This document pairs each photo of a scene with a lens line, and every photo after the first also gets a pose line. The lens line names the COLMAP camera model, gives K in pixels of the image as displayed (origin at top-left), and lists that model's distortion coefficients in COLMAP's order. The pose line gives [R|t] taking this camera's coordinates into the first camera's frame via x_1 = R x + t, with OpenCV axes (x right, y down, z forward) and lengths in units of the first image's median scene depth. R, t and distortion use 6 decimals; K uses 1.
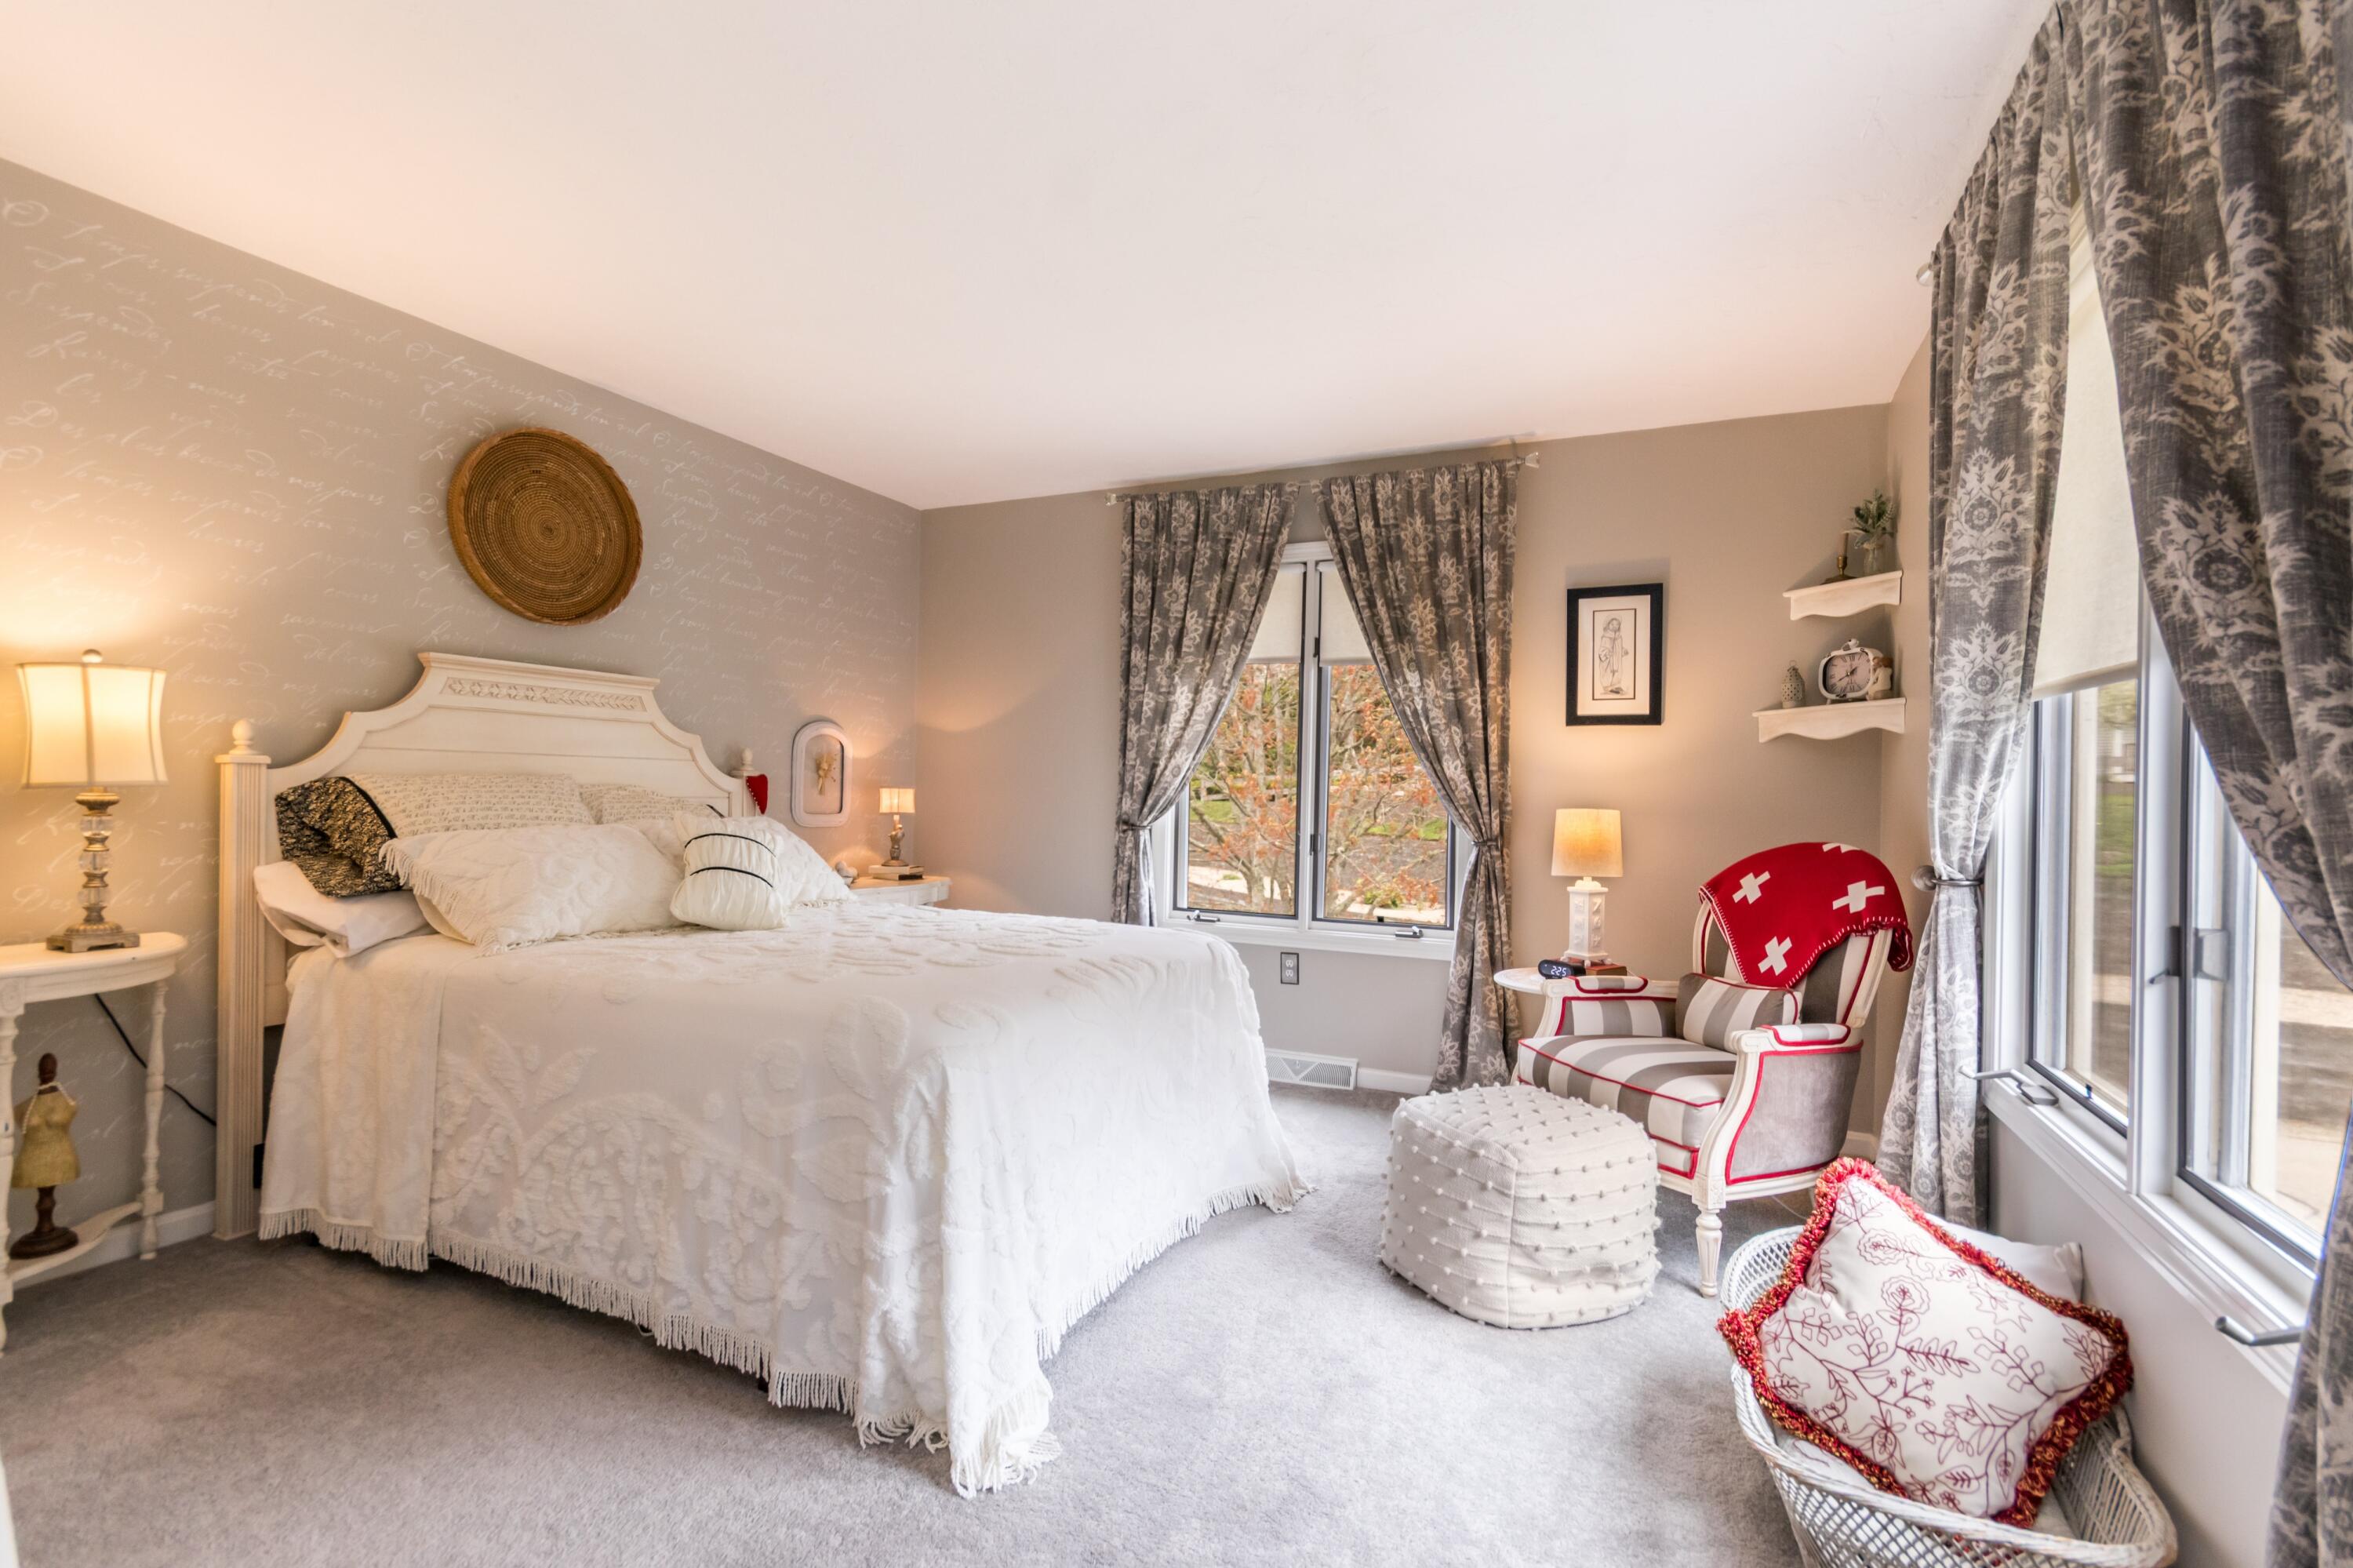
lens RADIAL K [[1080.0, 0, 1174.8], [0, 1080.0, 783.8], [0, 0, 1]] dist [0.001010, 0.000055]
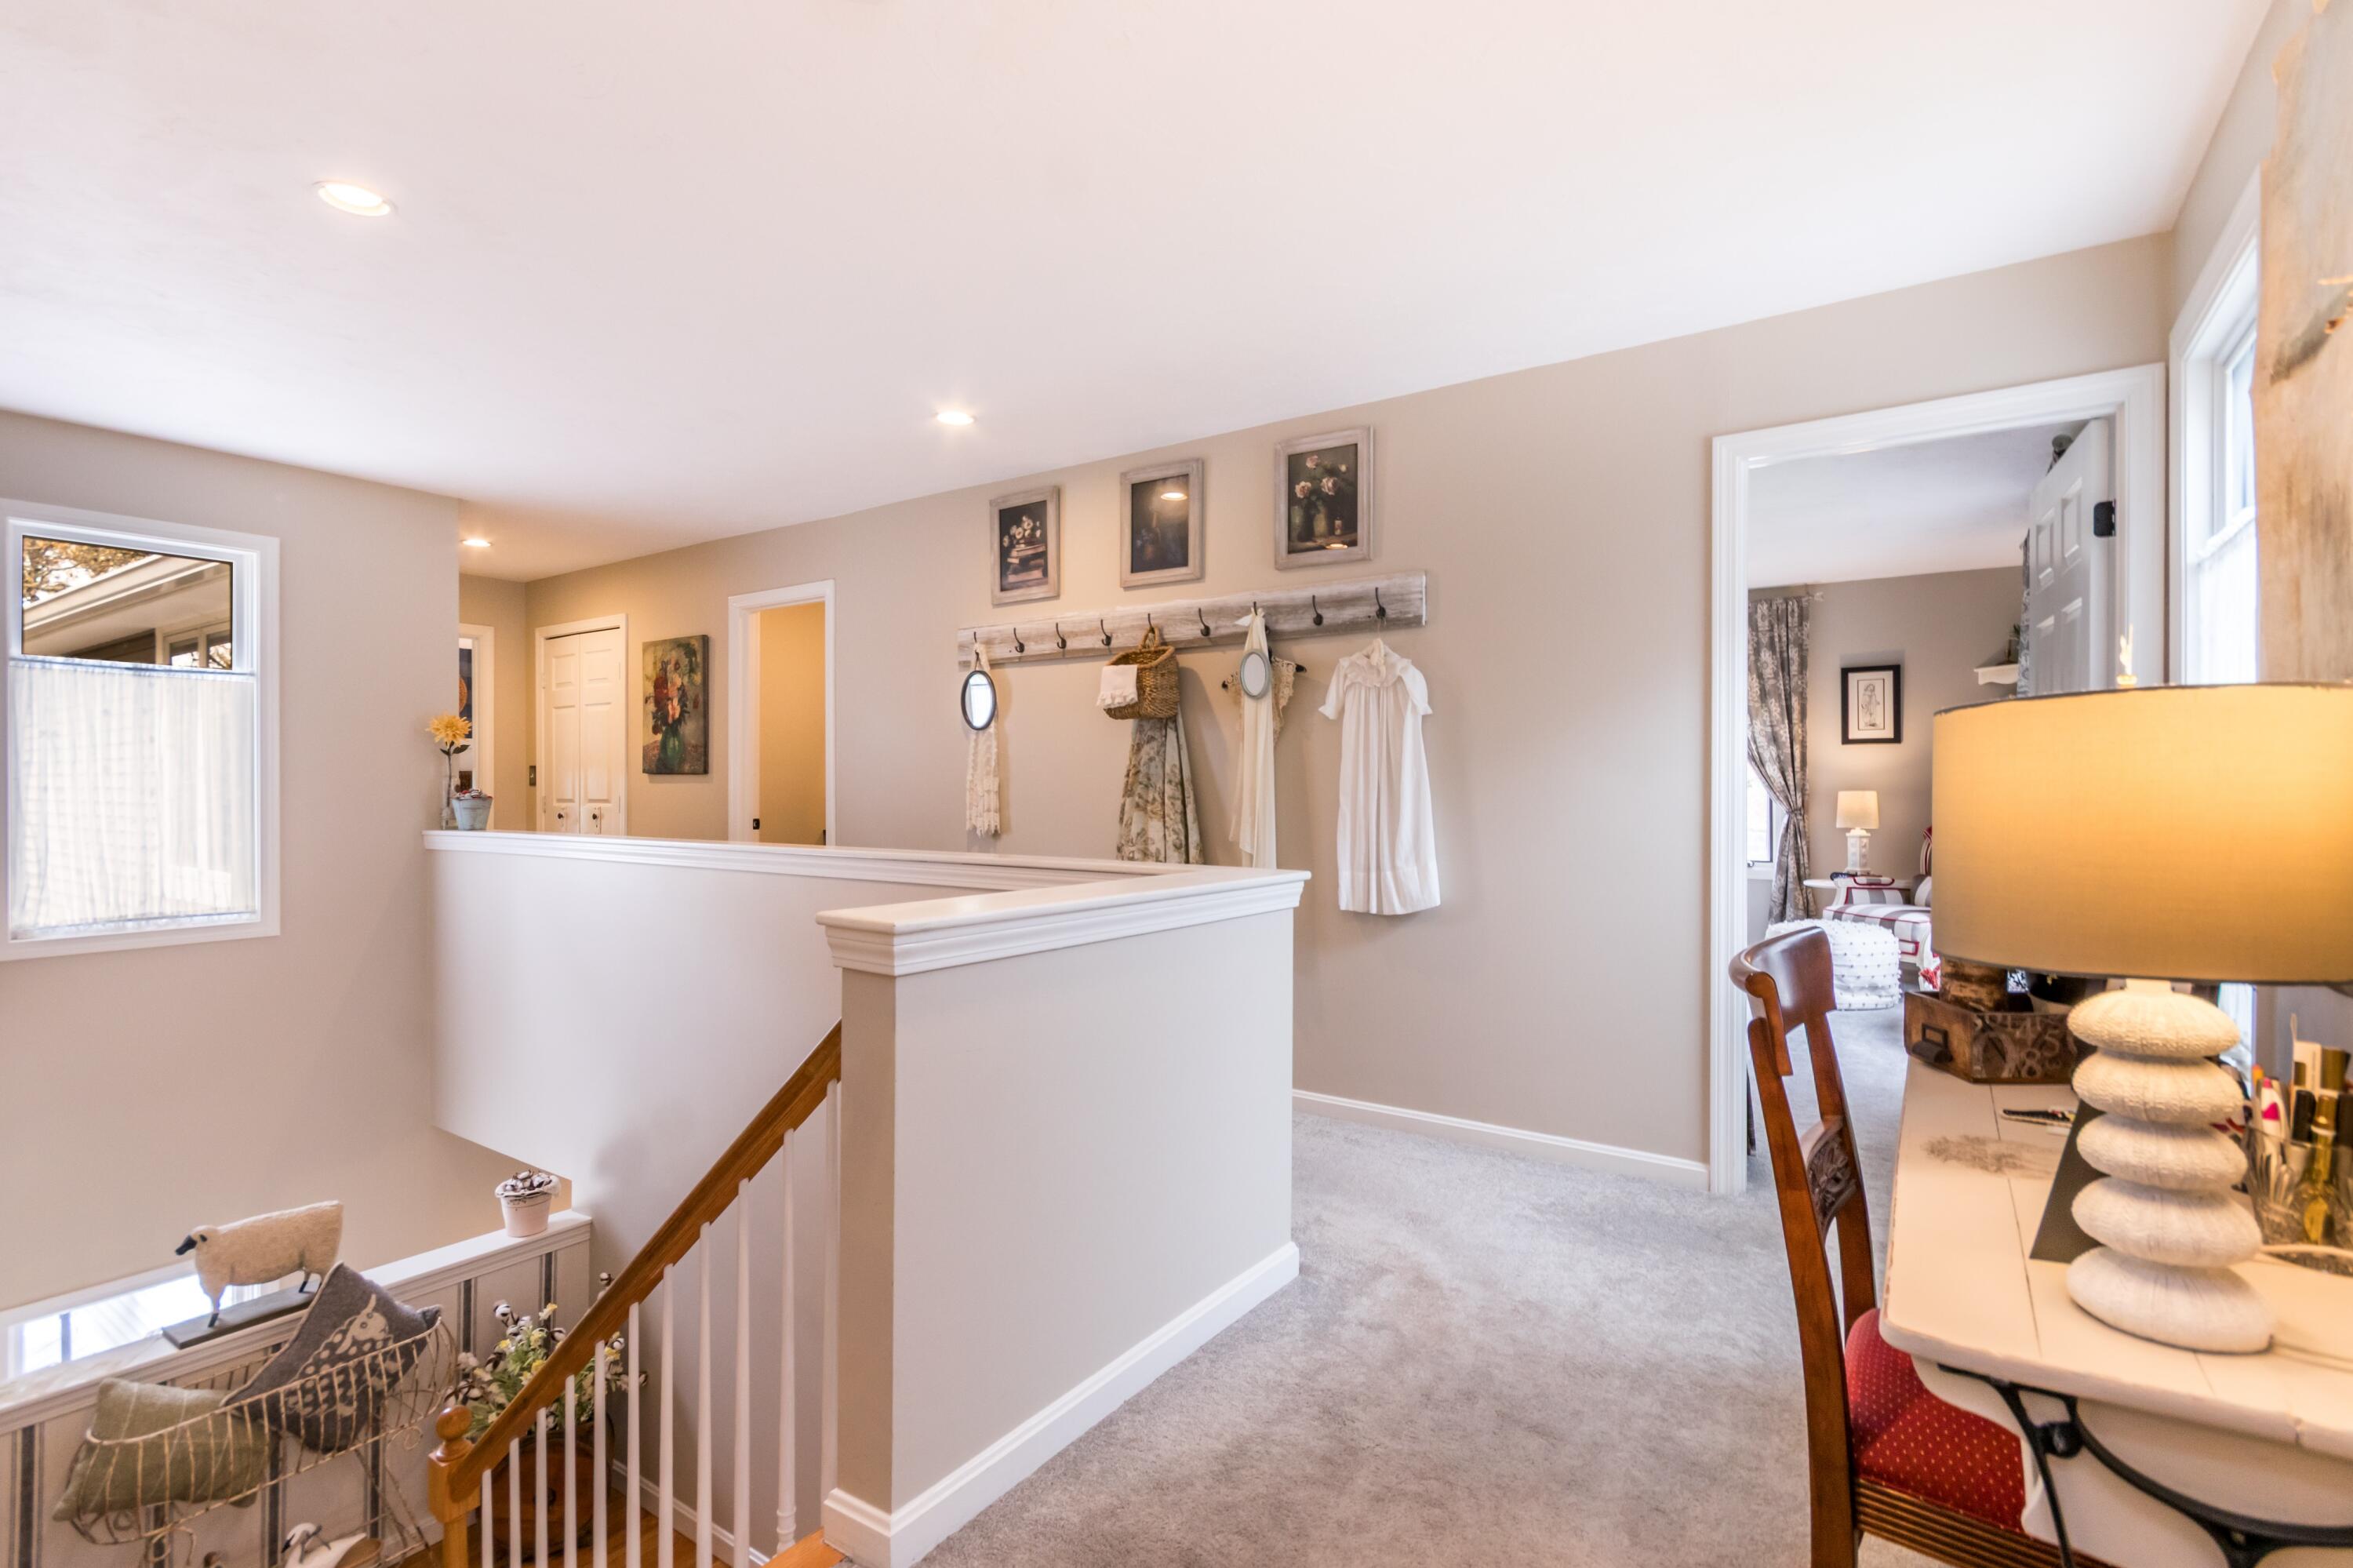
lens RADIAL K [[1080.0, 0, 1178.6], [0, 1080.0, 781.1], [0, 0, 1]] dist [0.001010, 0.000055]
pose [[0.984272, -0.016068, -0.175925, -0.403579], [0.015542, 0.999870, -0.004367, -0.003768], [0.175972, 0.001564, 0.984394, -0.949834]]
